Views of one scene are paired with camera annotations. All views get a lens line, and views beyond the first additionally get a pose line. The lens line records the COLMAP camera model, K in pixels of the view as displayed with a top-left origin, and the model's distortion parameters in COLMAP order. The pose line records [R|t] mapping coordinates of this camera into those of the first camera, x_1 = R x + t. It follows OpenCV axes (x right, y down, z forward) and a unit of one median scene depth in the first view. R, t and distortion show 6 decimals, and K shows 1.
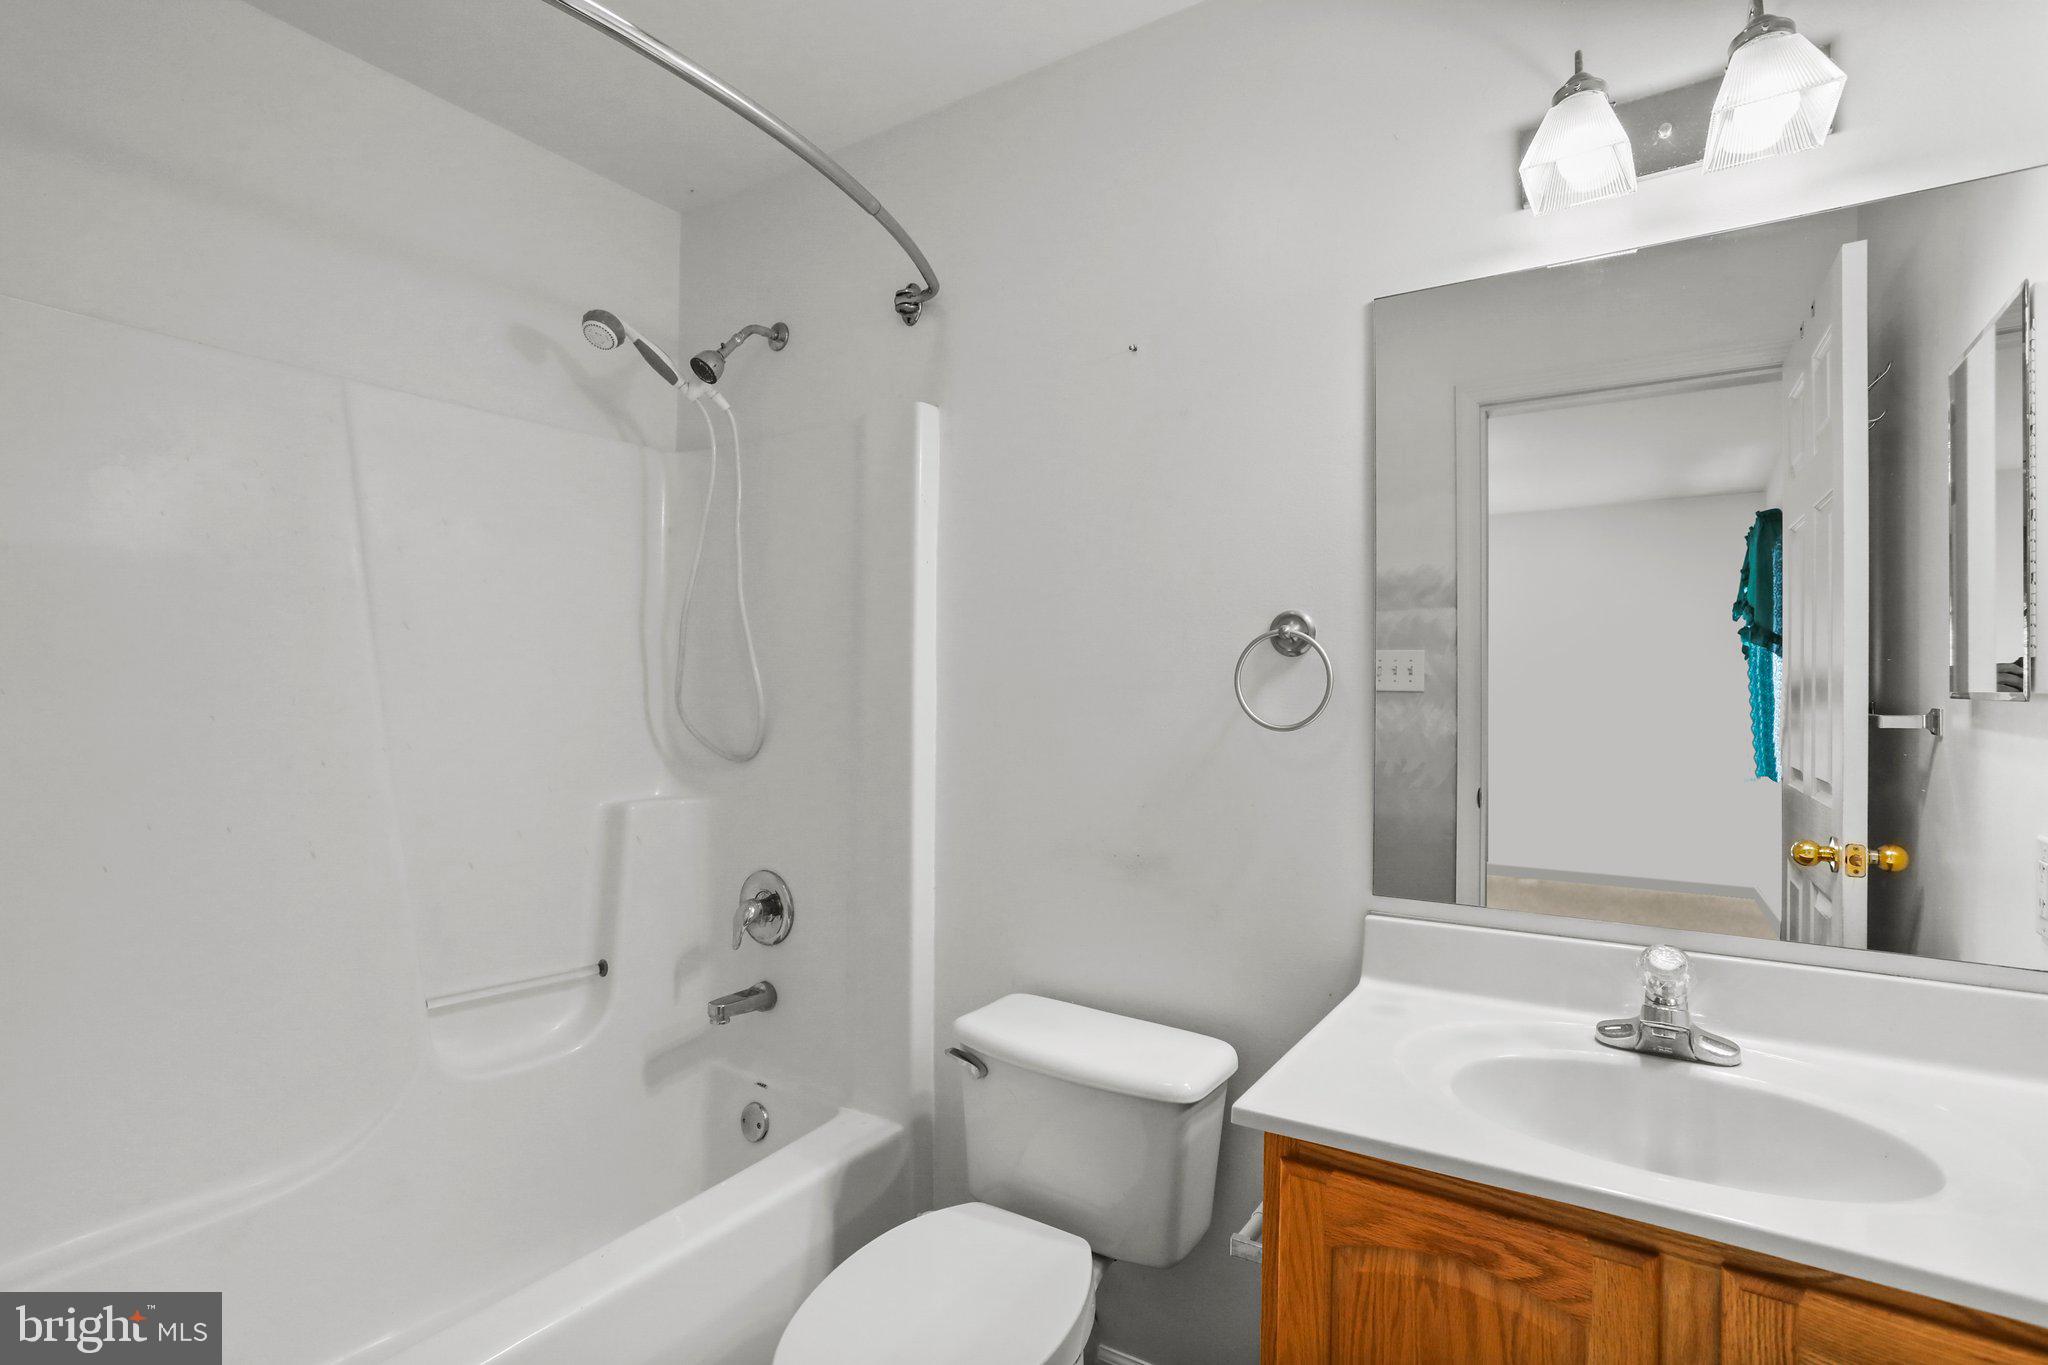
lens RADIAL K [[1012.5, 0, 1024.0], [0, 1012.5, 682.5], [0, 0, 1]] dist [-0.002632, -0.000369]
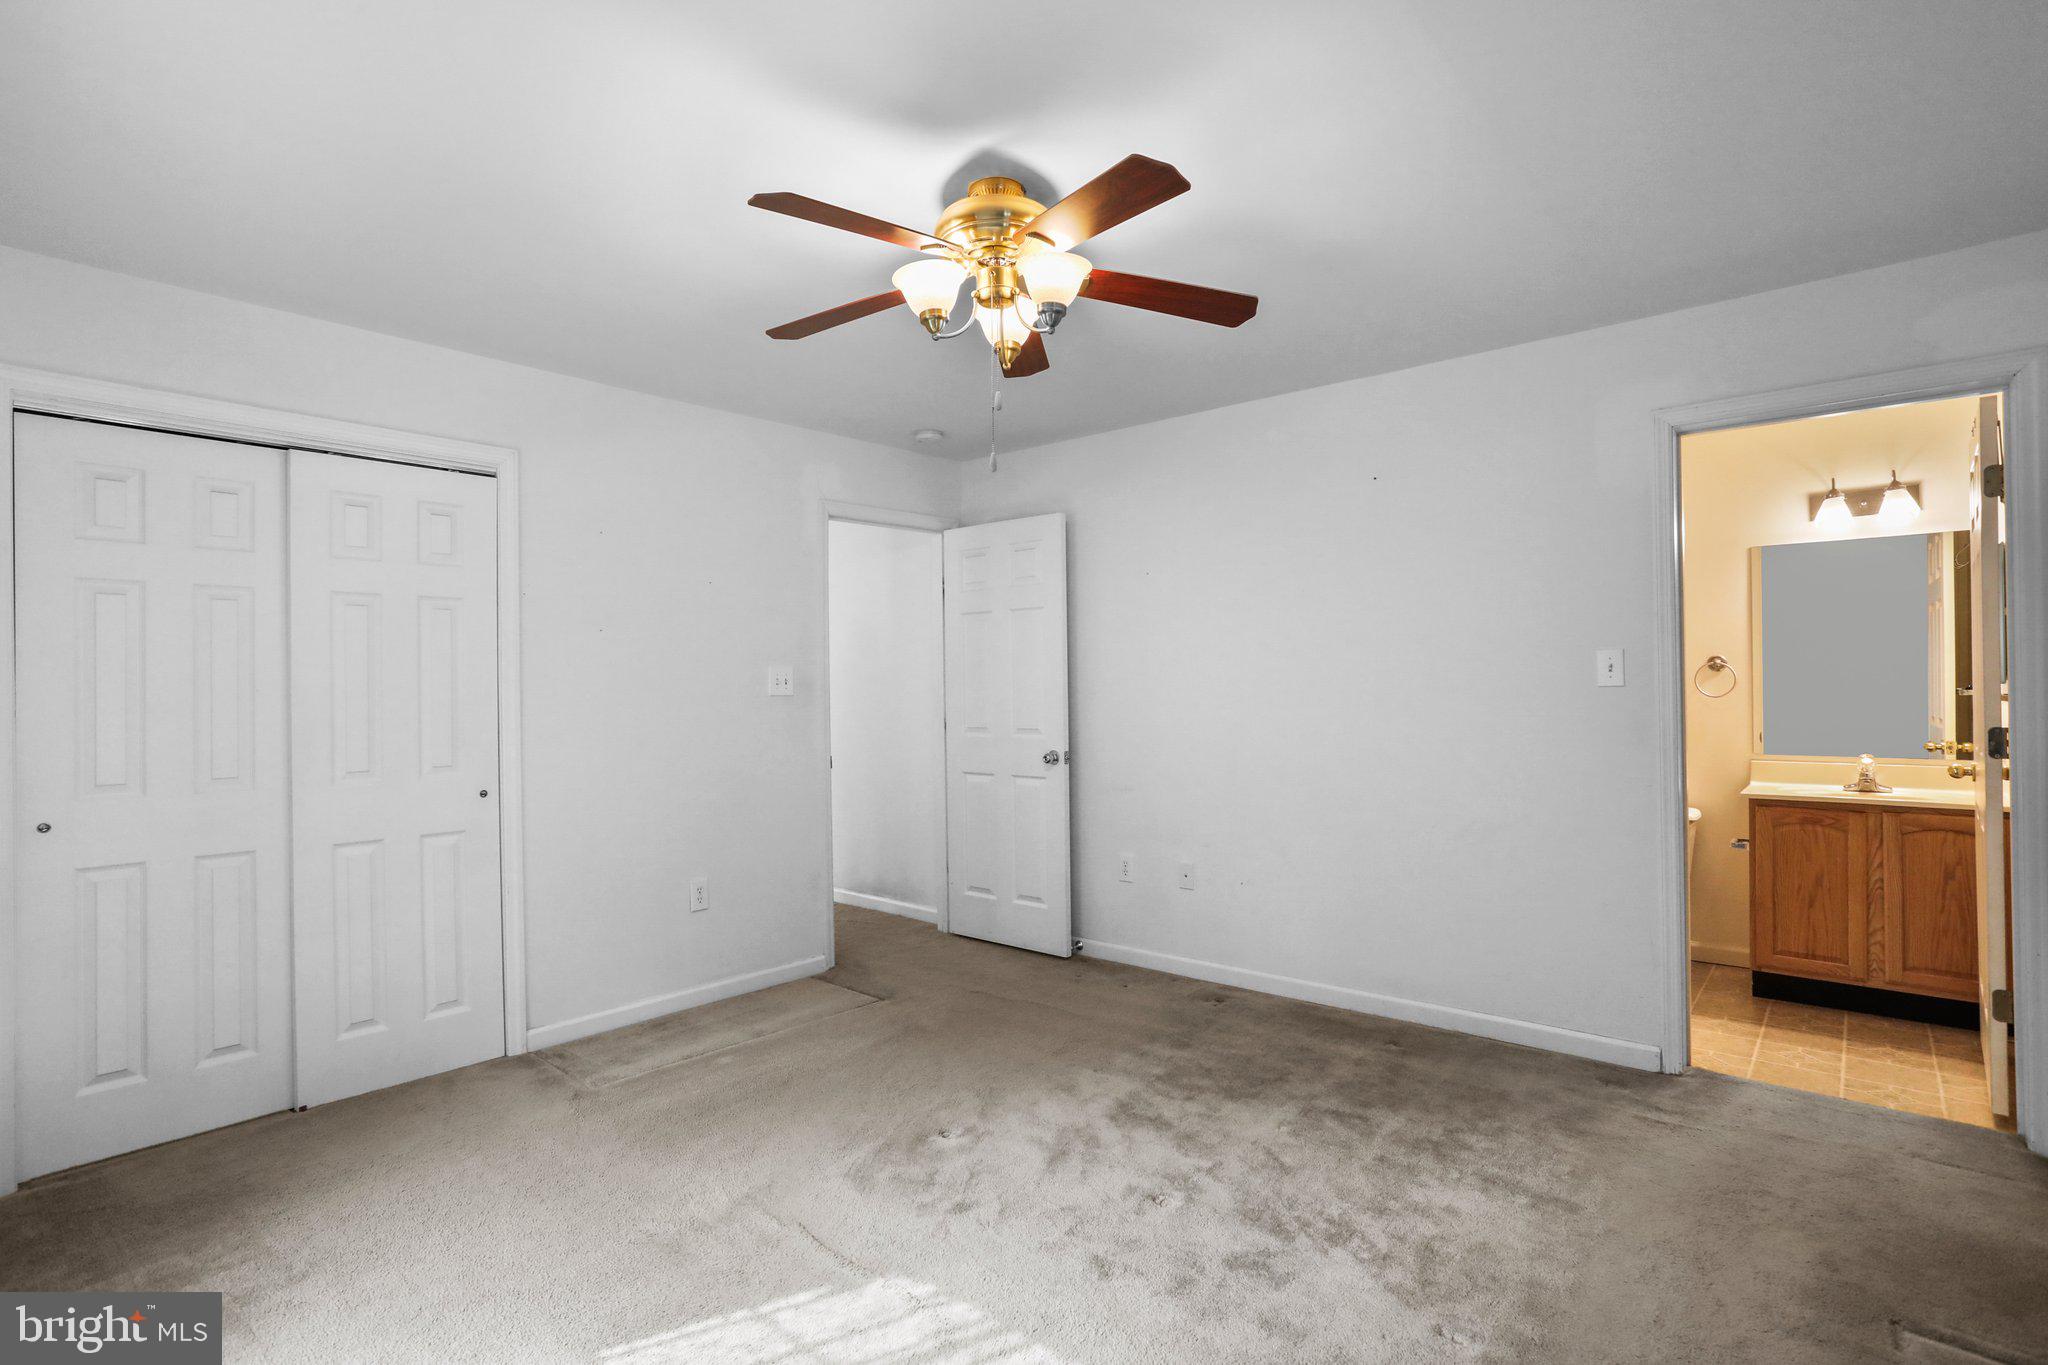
lens RADIAL K [[982.7, 0, 1024.0], [0, 982.7, 682.5], [0, 0, 1]] dist [-0.002150, -0.000427]
pose [[0.989651, -0.015871, -0.142613, -1.417103], [0.016088, 0.999871, 0.000375, -0.031474], [0.142588, -0.002666, 0.989778, -2.229135]]
